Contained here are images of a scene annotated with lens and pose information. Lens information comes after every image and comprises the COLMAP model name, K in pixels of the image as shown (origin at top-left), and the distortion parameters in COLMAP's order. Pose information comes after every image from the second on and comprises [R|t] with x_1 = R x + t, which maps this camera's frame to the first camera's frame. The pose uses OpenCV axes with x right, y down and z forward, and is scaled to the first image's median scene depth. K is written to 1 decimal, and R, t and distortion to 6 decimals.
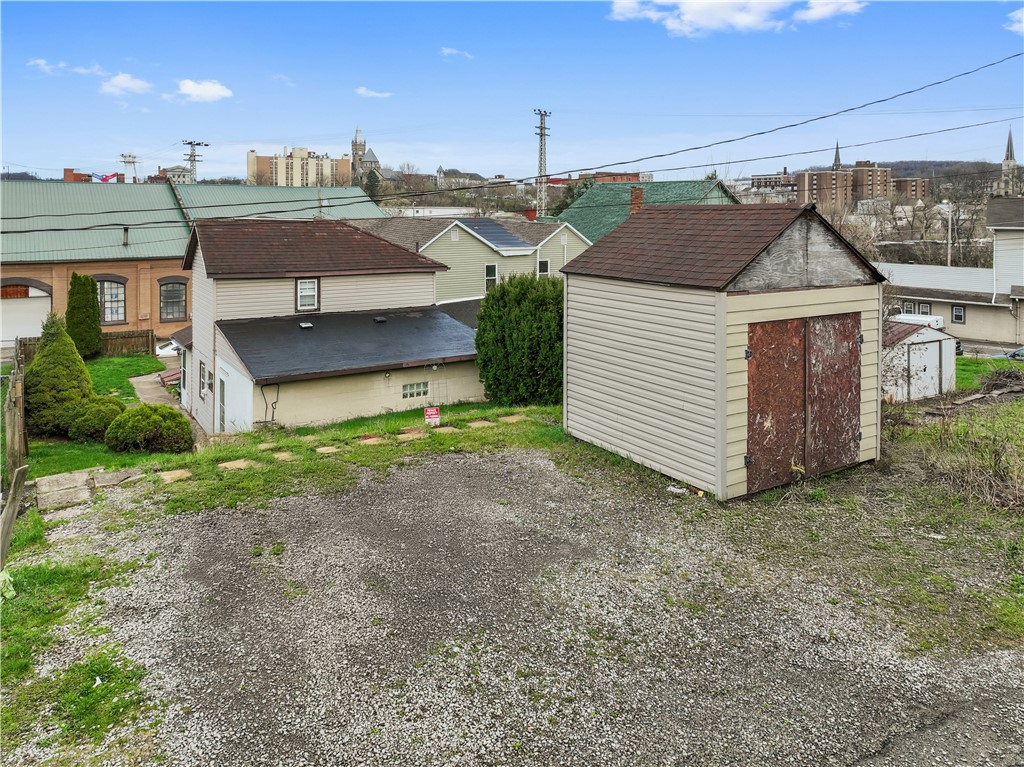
lens RADIAL K [[722.8, 0, 495.6], [0, 722.8, 248.0], [0, 0, 1]] dist [-0.001424, 0.000460]
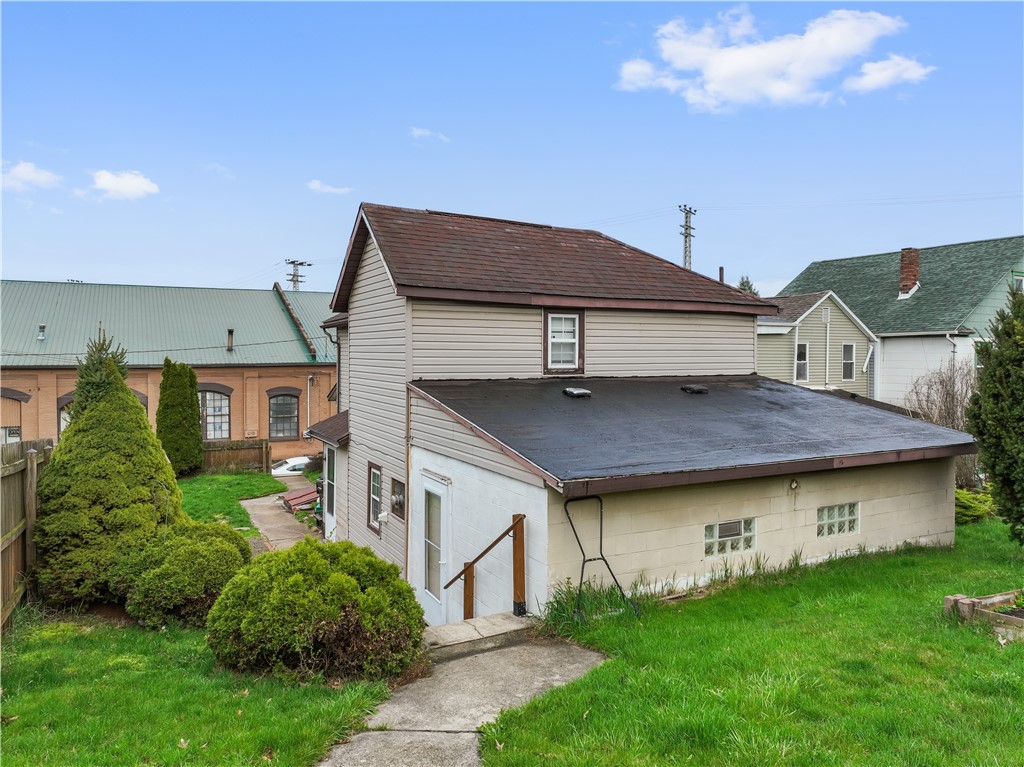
lens RADIAL K [[718.4, 0, 512.0], [0, 718.4, 383.5], [0, 0, 1]] dist [-0.001328, 0.000761]
pose [[0.995560, -0.003739, -0.094057, -0.246650], [0.003284, 0.999982, -0.004992, 0.097743], [0.094074, 0.004661, 0.995554, 0.456986]]
